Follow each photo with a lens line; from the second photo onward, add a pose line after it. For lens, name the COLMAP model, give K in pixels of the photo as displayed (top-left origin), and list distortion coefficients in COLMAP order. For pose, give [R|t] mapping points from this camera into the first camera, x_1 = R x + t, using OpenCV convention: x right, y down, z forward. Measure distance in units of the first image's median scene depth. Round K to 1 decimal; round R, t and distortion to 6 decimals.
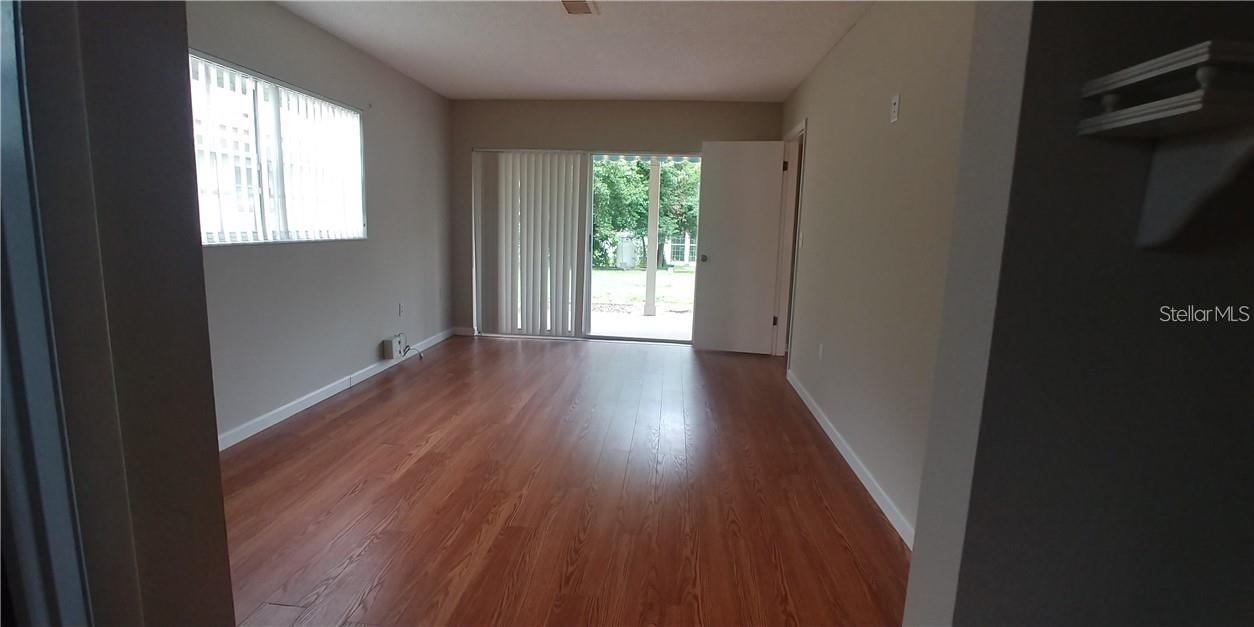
lens RADIAL K [[546.5, 0, 623.8], [0, 546.5, 308.9], [0, 0, 1]] dist [-0.001281, 0.000038]
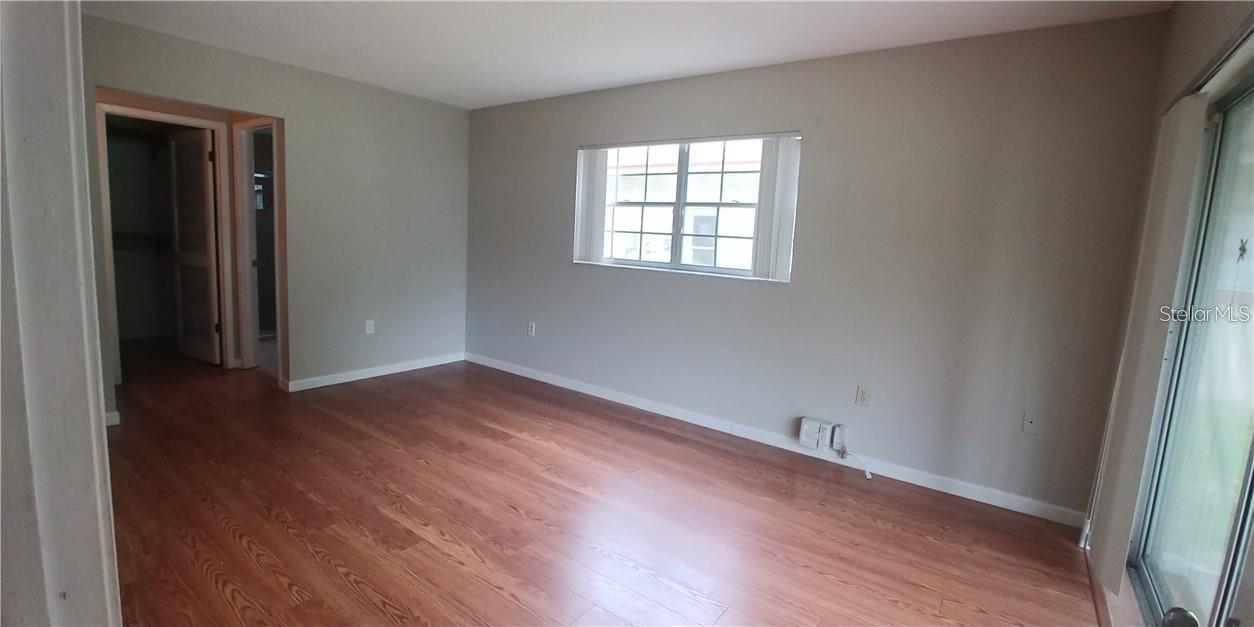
lens RADIAL K [[546.5, 0, 623.1], [0, 546.5, 311.7], [0, 0, 1]] dist [-0.001281, 0.000038]
pose [[-0.525379, 0.068573, -0.848101, 0.506839], [-0.188505, 0.962598, 0.194605, -0.275664], [0.829725, 0.262113, -0.492802, 1.631887]]
